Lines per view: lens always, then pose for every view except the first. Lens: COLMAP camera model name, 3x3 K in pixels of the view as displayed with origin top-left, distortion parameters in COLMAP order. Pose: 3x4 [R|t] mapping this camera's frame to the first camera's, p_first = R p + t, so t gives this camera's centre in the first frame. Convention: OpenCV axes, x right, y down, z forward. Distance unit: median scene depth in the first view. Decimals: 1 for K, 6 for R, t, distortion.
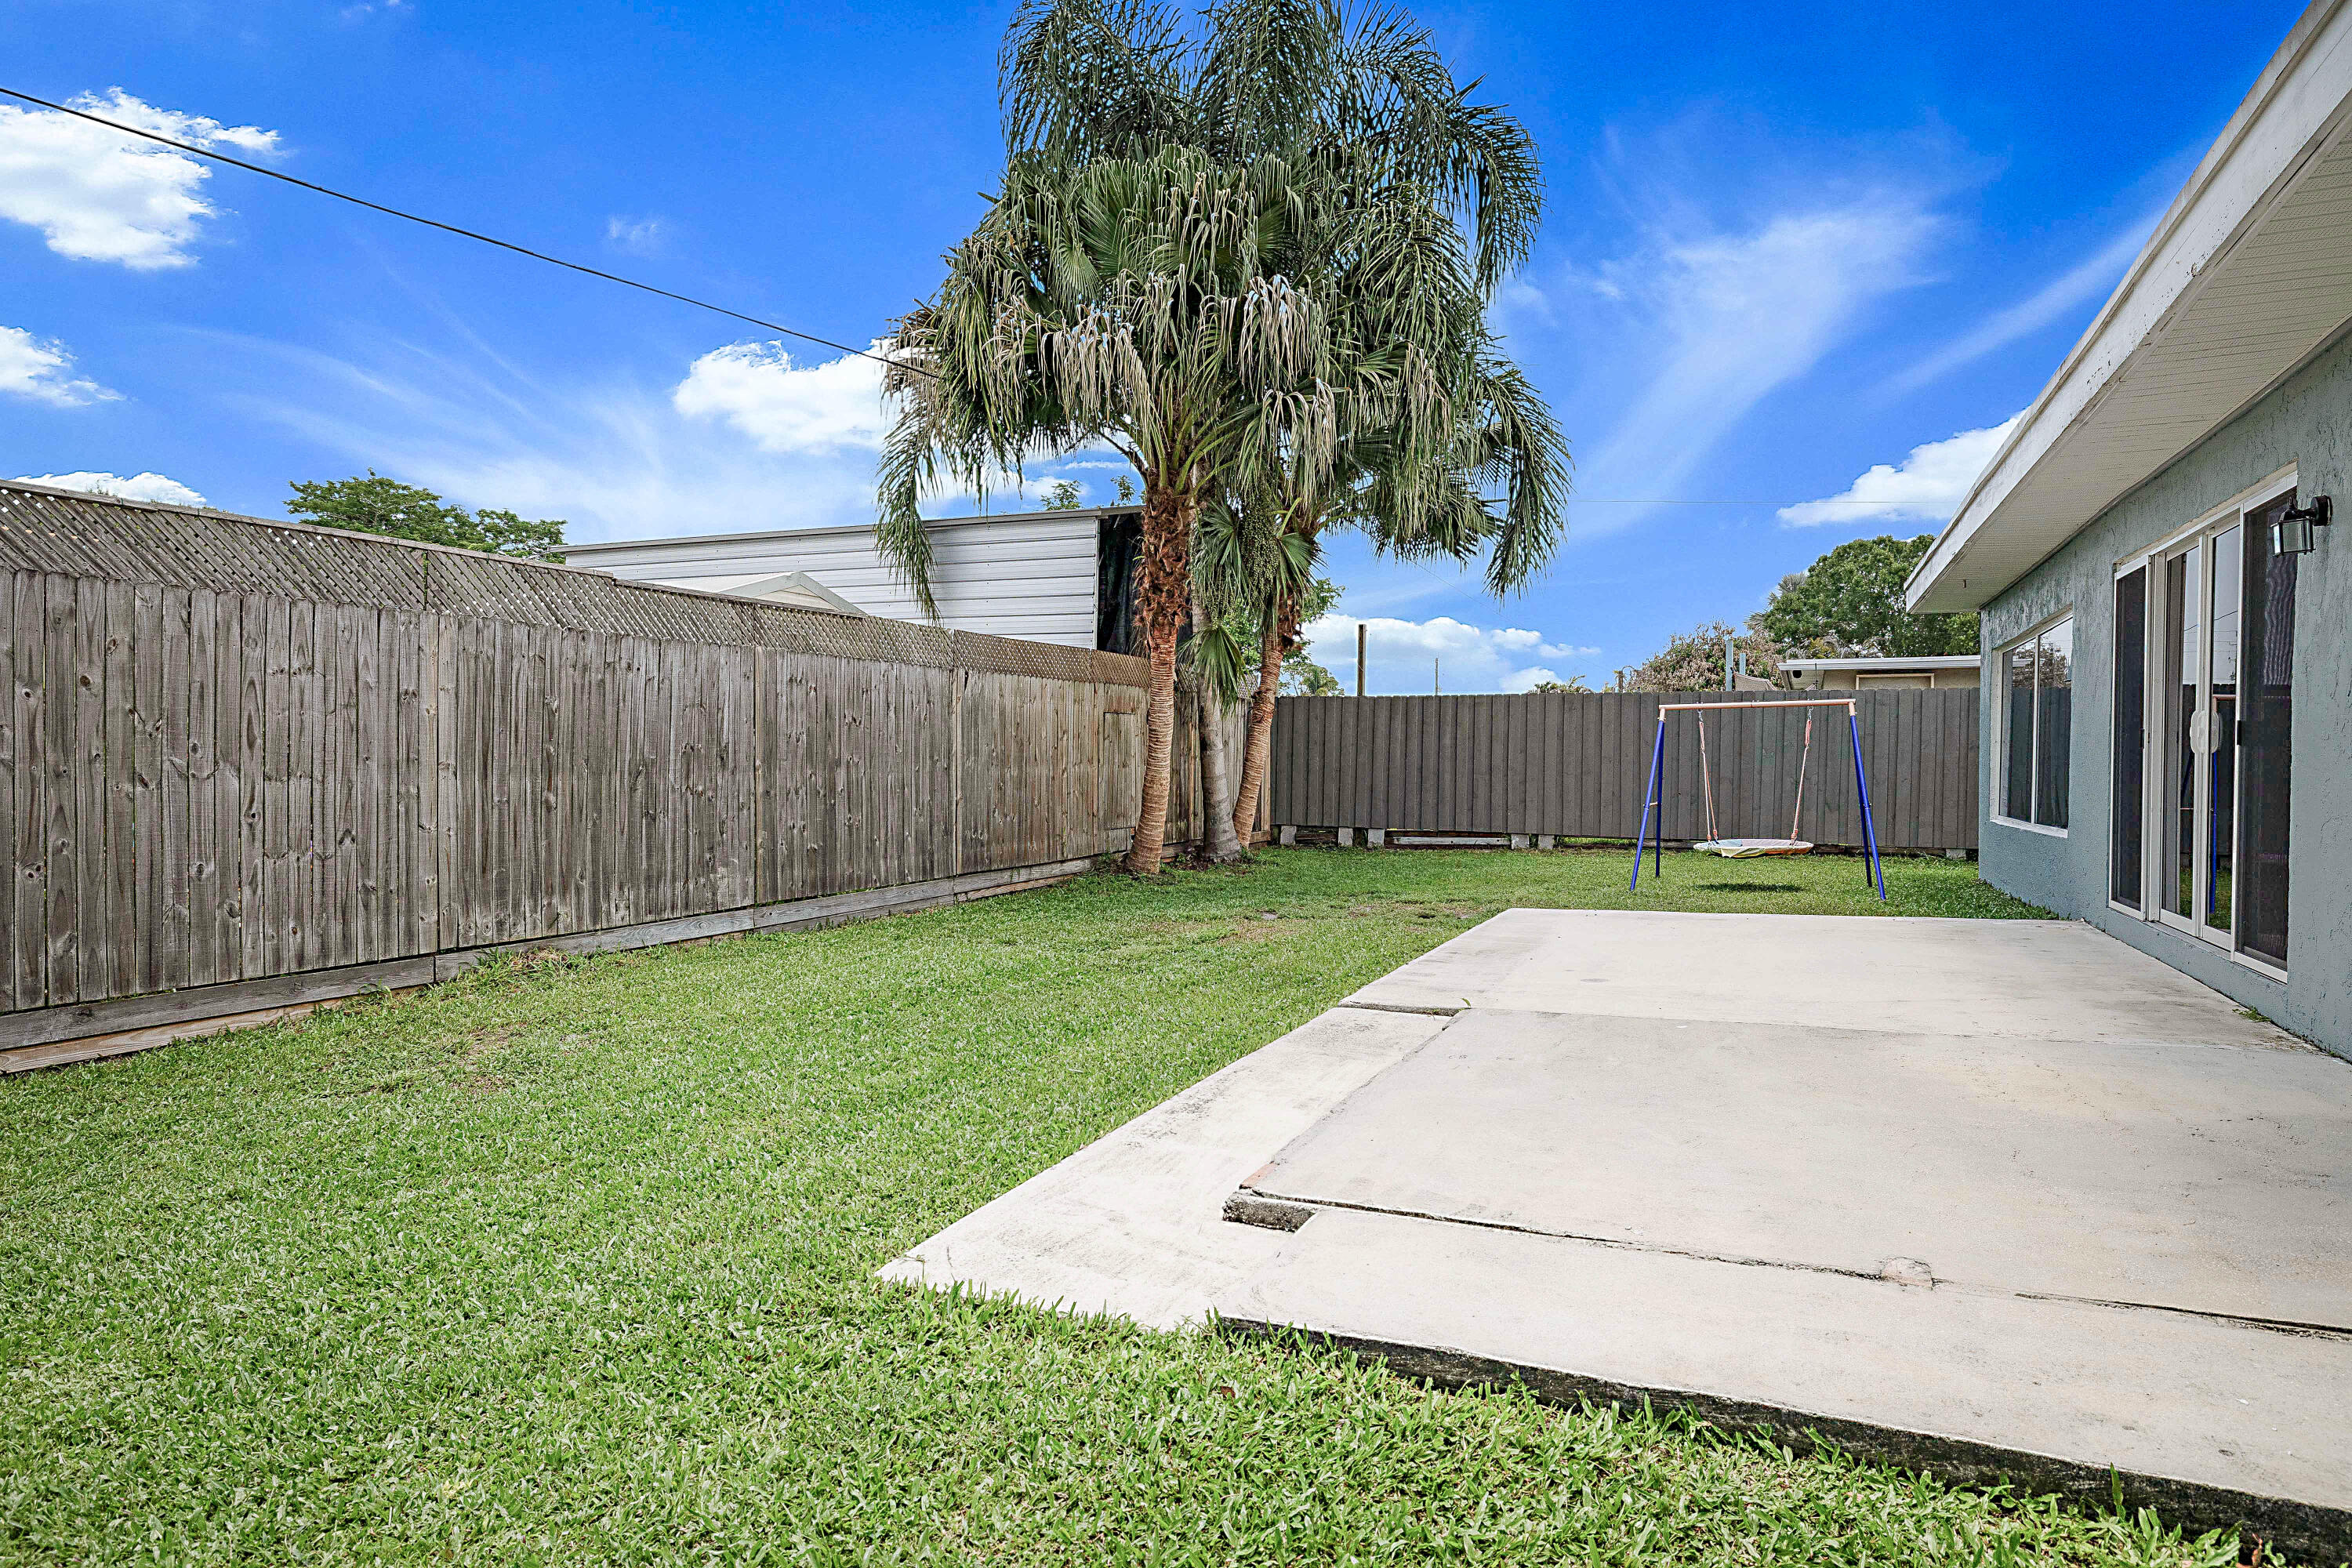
lens RADIAL K [[1274.7, 0, 1181.1], [0, 1274.7, 769.2], [0, 0, 1]] dist [0.002476, -0.000358]
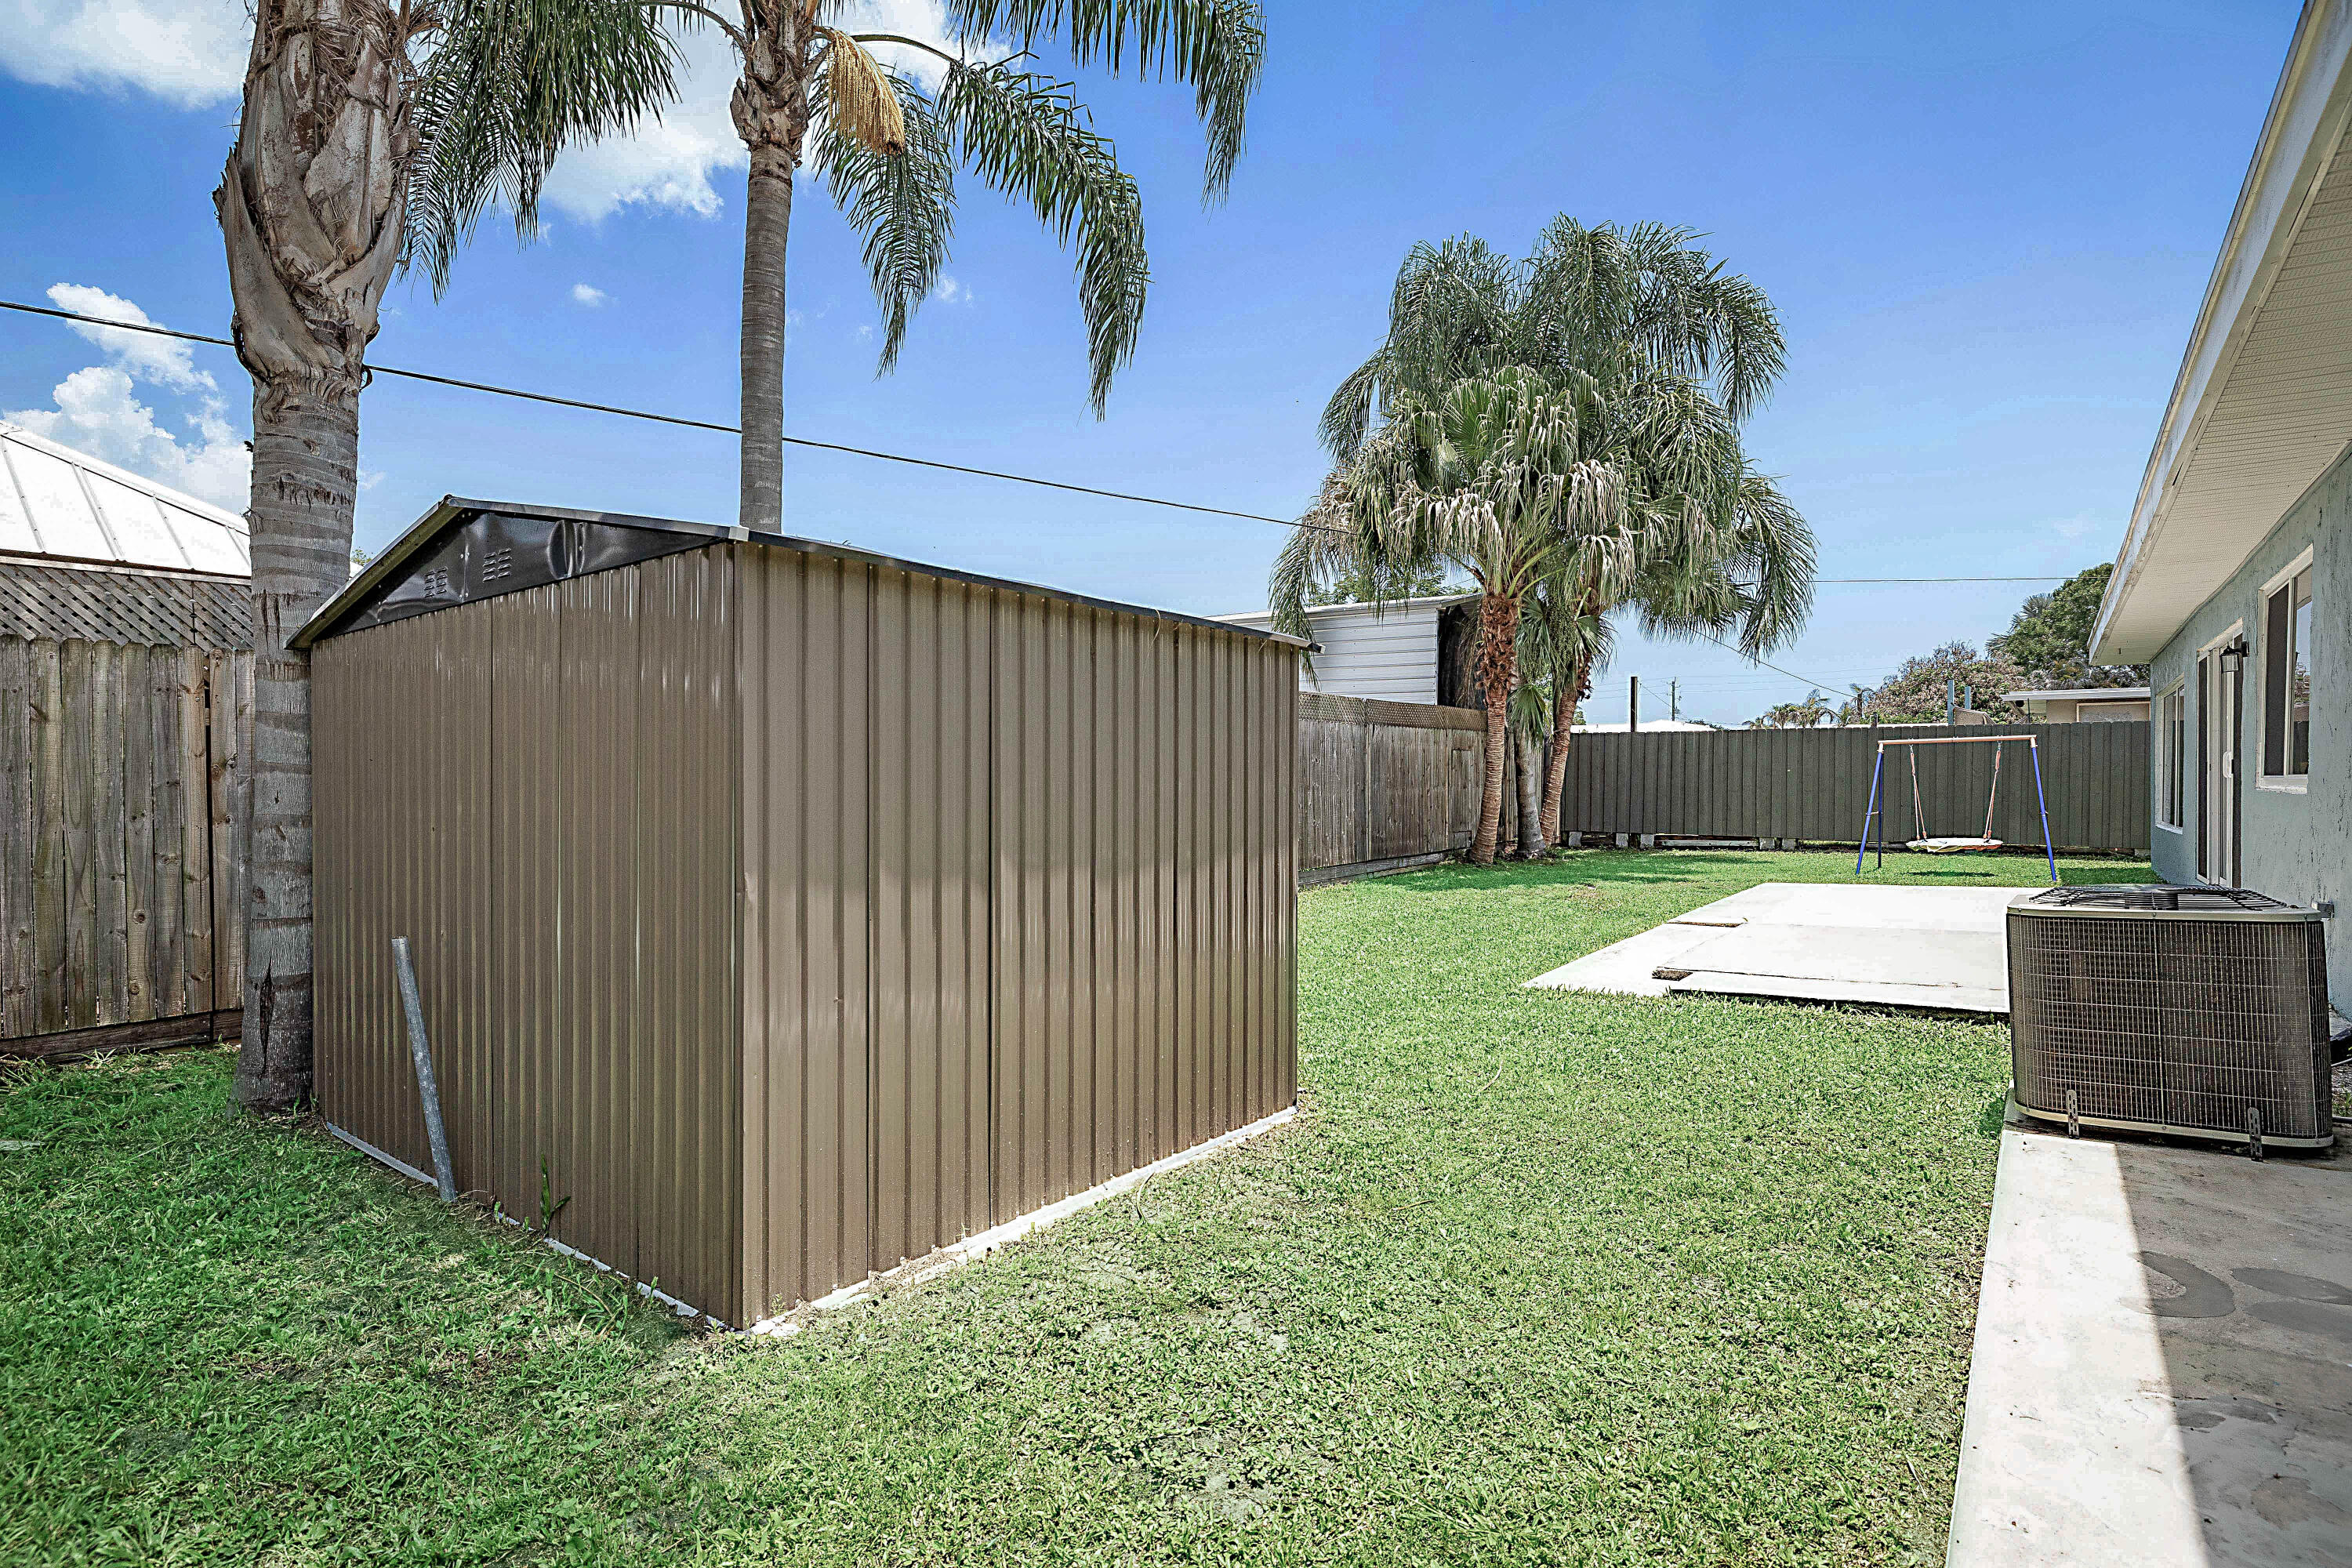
lens RADIAL K [[1129.8, 0, 1164.7], [0, 1129.8, 794.8], [0, 0, 1]] dist [-0.020656, -0.000498]
pose [[0.974692, -0.004622, -0.223505, -0.096869], [0.005972, 0.999968, 0.005364, -0.003324], [0.223473, -0.006563, 0.974688, -0.320352]]
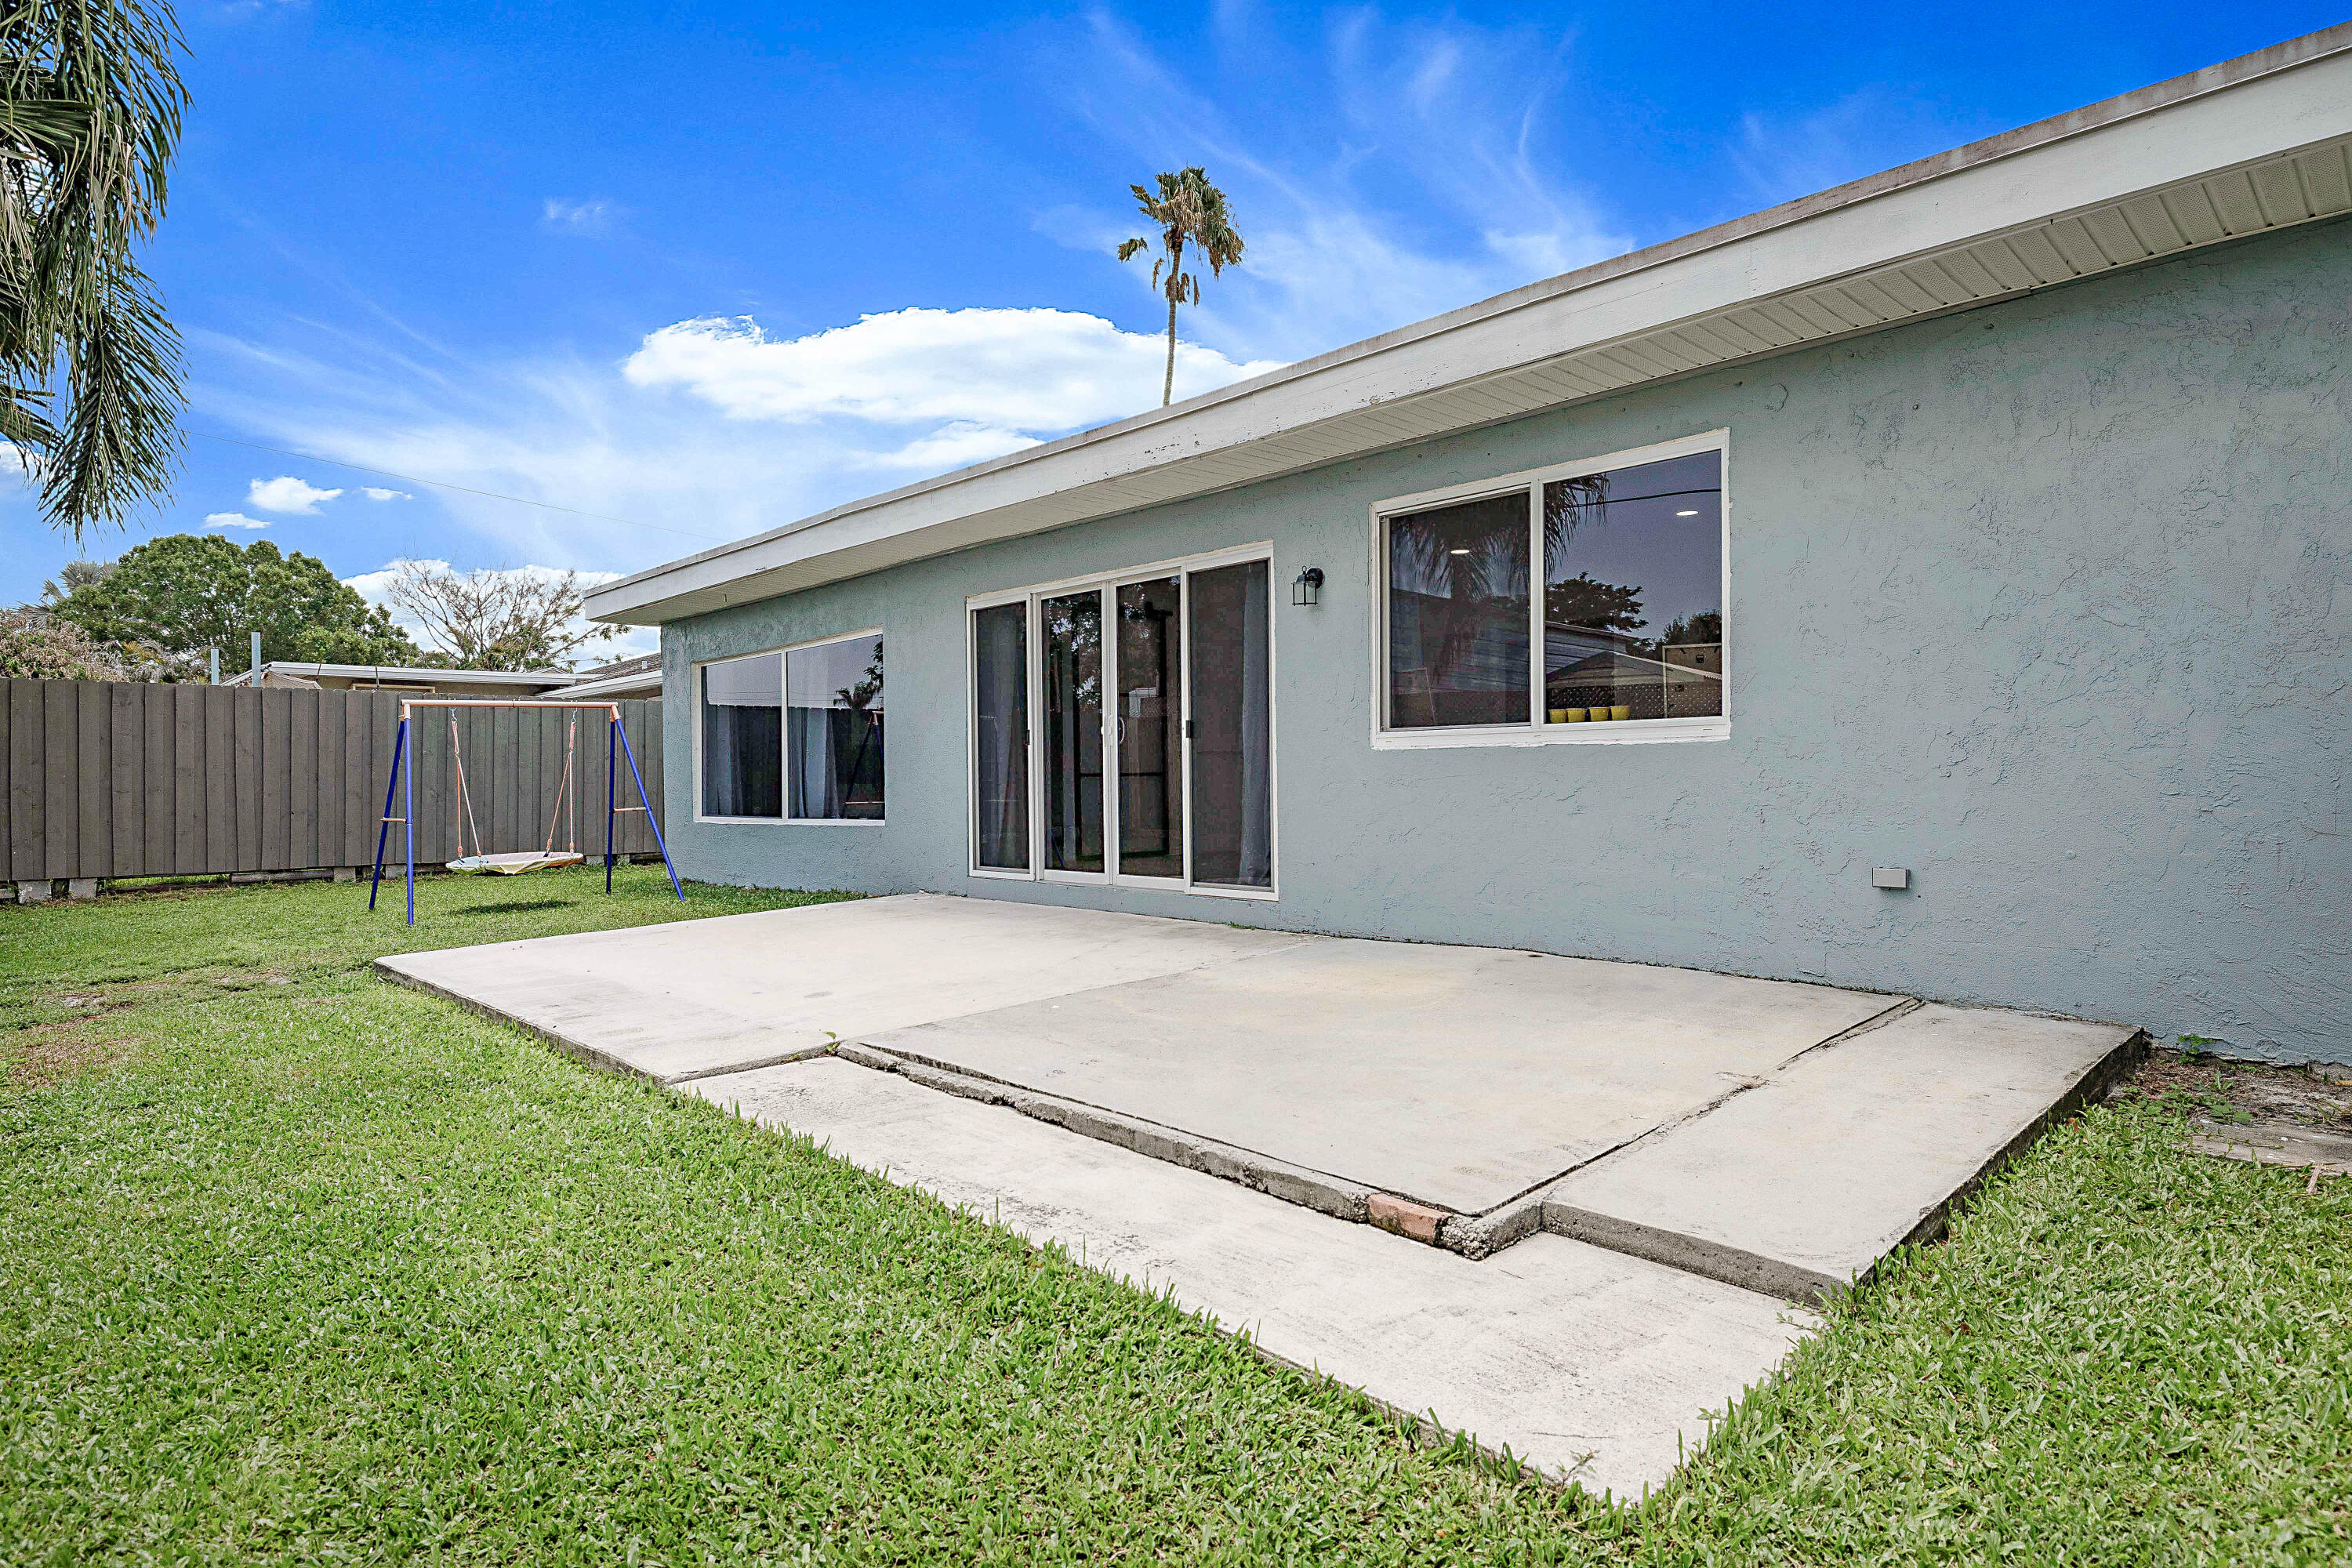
lens RADIAL K [[1274.7, 0, 1175.0], [0, 1274.7, 775.6], [0, 0, 1]] dist [0.002476, -0.000358]
pose [[0.369000, -0.008612, 0.929389, -0.195199], [0.022358, 0.999750, 0.000388, 0.009409], [-0.929160, 0.020636, 0.369101, 0.214216]]
